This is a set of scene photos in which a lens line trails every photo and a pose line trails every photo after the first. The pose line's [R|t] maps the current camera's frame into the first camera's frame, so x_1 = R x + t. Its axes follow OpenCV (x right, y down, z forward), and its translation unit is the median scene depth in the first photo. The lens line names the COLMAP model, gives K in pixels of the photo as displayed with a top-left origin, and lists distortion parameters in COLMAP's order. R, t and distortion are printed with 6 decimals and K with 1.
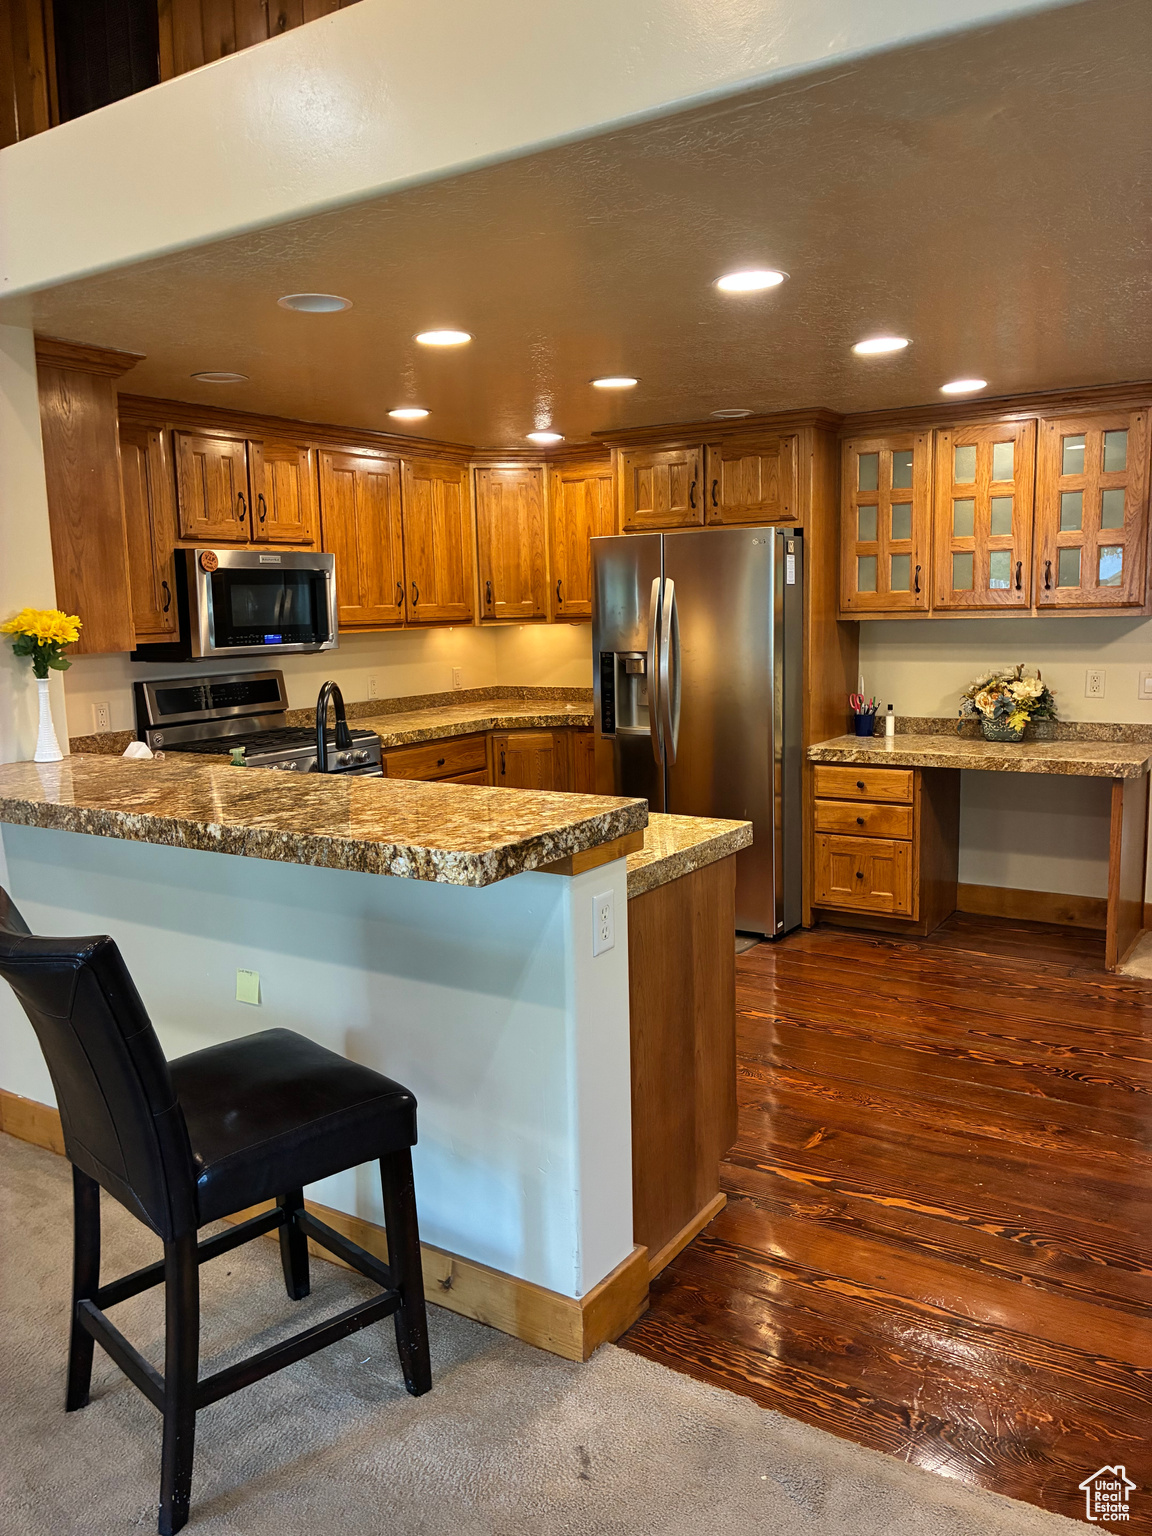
lens RADIAL K [[1173.2, 0, 573.3], [0, 1173.2, 765.9], [0, 0, 1]] dist [0.015152, -0.000029]
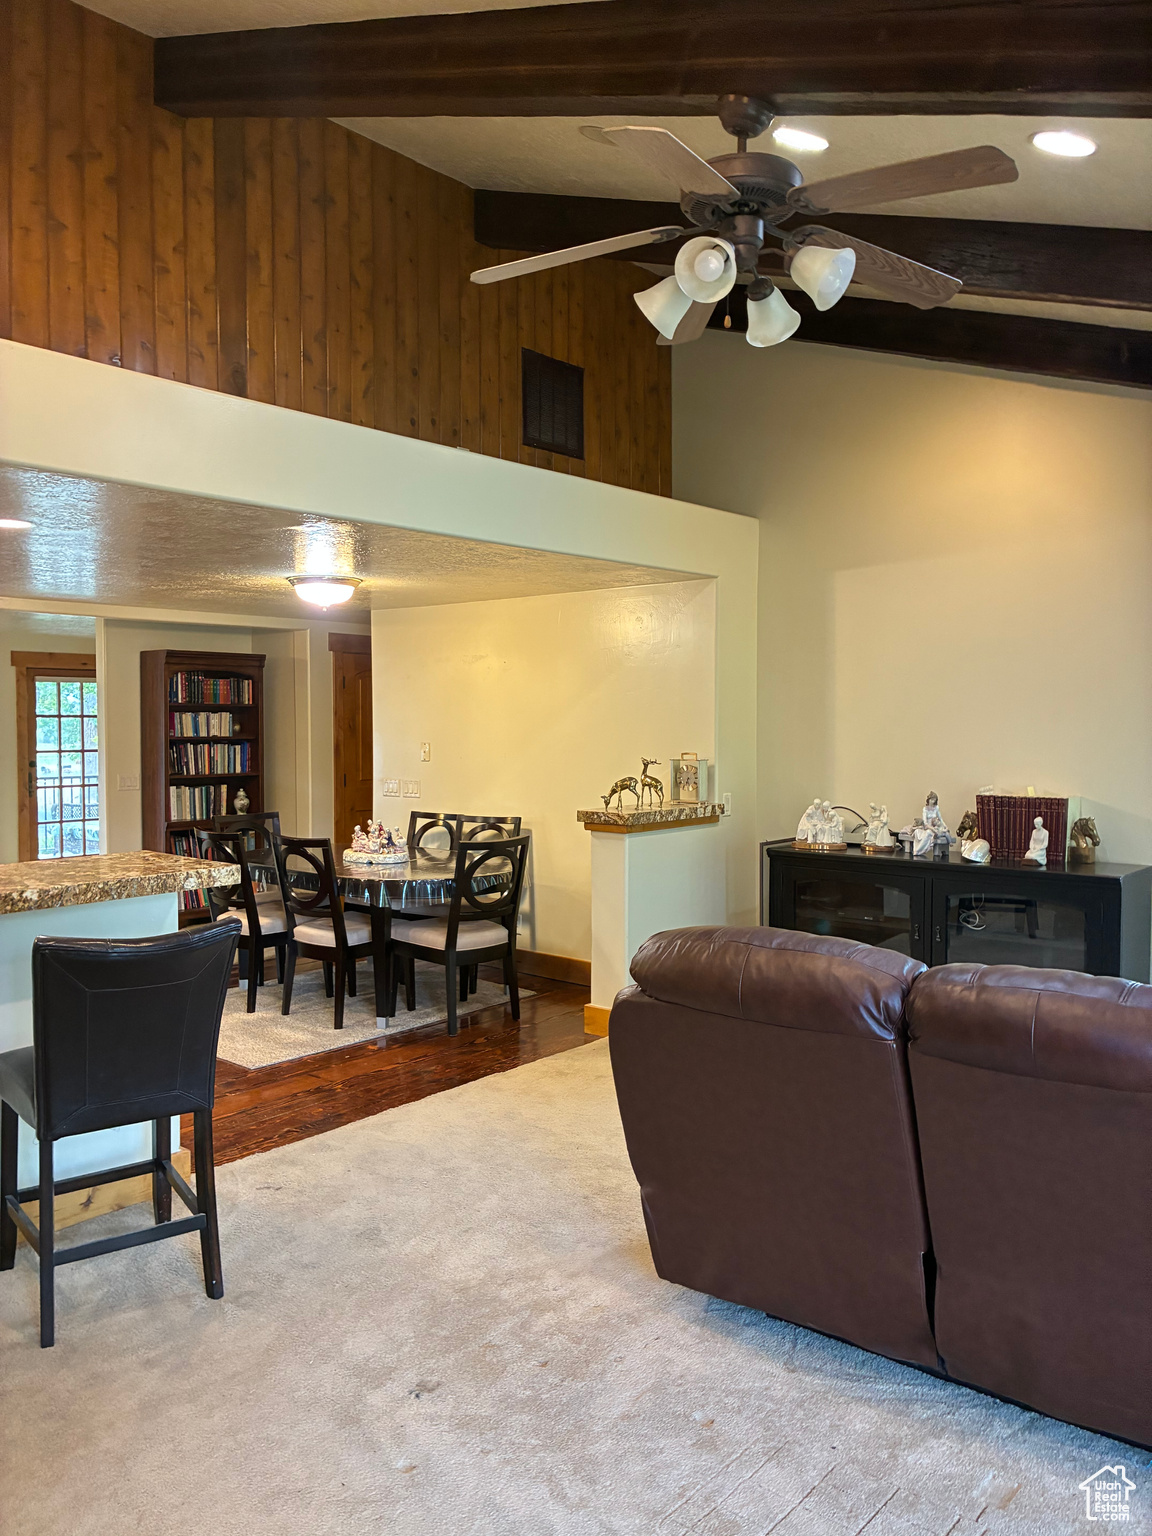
lens RADIAL K [[1173.2, 0, 575.2], [0, 1173.2, 766.8], [0, 0, 1]] dist [0.015152, -0.000029]
pose [[0.128336, -0.019643, 0.991536, -1.658763], [0.131713, 0.991285, 0.002590, -0.013543], [-0.982945, 0.130266, 0.129805, 0.182224]]
